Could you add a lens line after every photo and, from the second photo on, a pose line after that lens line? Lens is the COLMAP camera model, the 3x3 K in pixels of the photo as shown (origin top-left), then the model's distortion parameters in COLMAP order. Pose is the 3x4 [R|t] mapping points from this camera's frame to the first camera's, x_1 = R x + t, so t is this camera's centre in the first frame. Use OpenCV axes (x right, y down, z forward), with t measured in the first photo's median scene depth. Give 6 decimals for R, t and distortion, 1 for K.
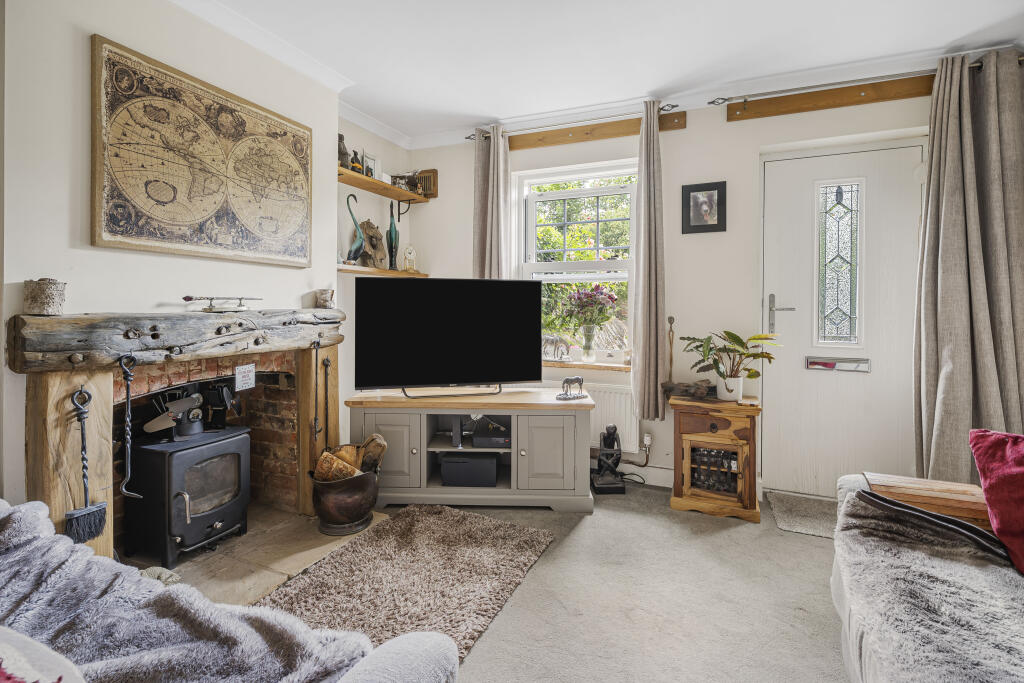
lens RADIAL K [[472.8, 0, 512.6], [0, 472.8, 309.1], [0, 0, 1]] dist [-0.001182, 0.000022]
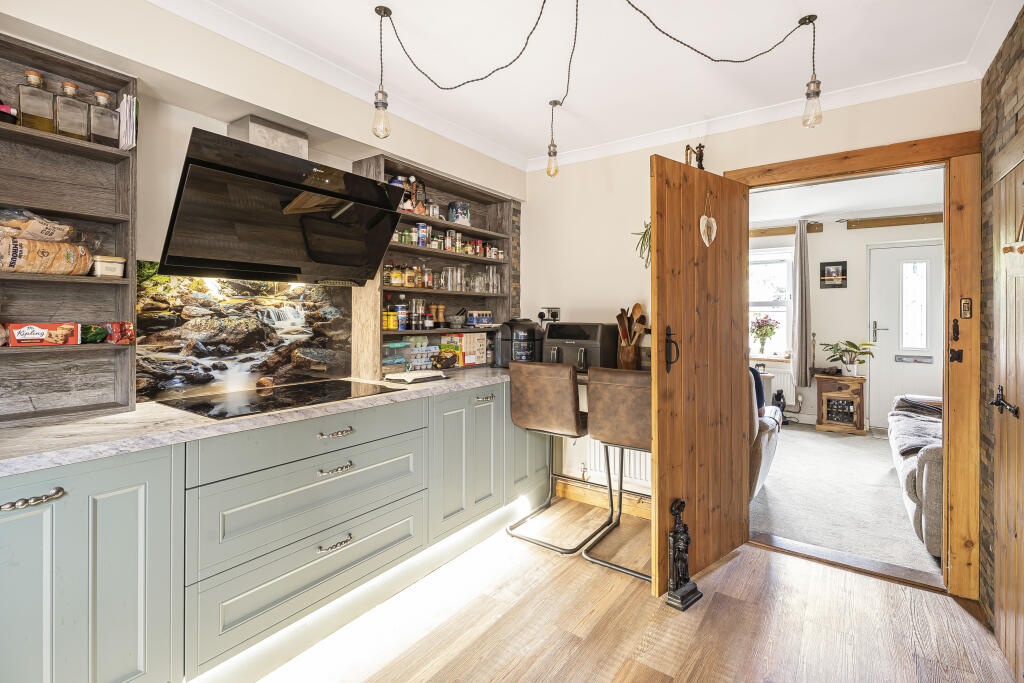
lens RADIAL K [[477.0, 0, 512.7], [0, 477.0, 316.6], [0, 0, 1]] dist [-0.001047, 0.000311]
pose [[0.980917, -0.000310, -0.194427, -0.491626], [-0.001576, 0.999953, -0.009545, -0.029143], [0.194421, 0.009669, 0.980871, -1.136997]]
